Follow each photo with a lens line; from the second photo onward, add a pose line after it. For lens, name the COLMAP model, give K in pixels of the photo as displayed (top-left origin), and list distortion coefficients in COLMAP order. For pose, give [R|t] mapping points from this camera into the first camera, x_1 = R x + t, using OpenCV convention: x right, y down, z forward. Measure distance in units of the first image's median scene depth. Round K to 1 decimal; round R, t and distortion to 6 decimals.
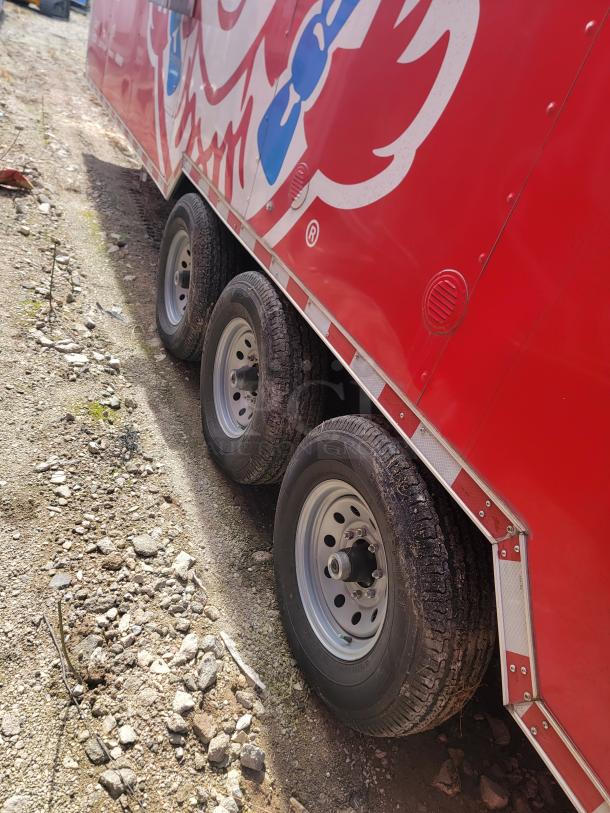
lens RADIAL K [[570.1, 0, 305.0], [0, 570.1, 406.5], [0, 0, 1]] dist [0.079925, -0.072082]
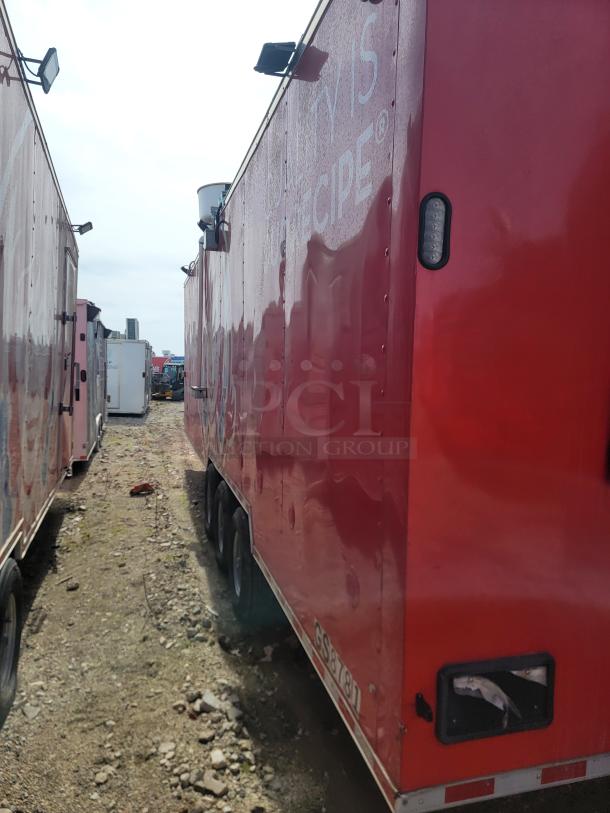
lens RADIAL K [[570.1, 0, 305.0], [0, 570.1, 406.5], [0, 0, 1]] dist [0.079925, -0.072082]
pose [[0.948589, -0.271519, -0.162653, 0.539418], [0.162799, 0.859262, -0.484939, 0.544080], [0.271432, 0.433528, 0.859289, -0.859480]]
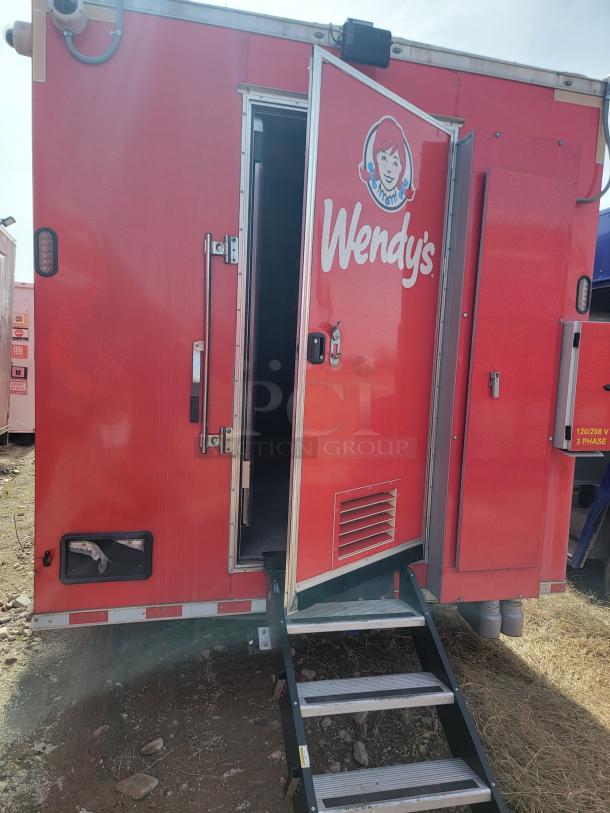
lens RADIAL K [[570.1, 0, 305.0], [0, 570.1, 406.5], [0, 0, 1]] dist [0.079925, -0.072082]
pose [[0.952824, -0.243044, -0.181812, 1.042393], [0.132946, 0.872678, -0.469848, 0.792038], [0.272857, 0.423512, 0.863821, -0.960934]]
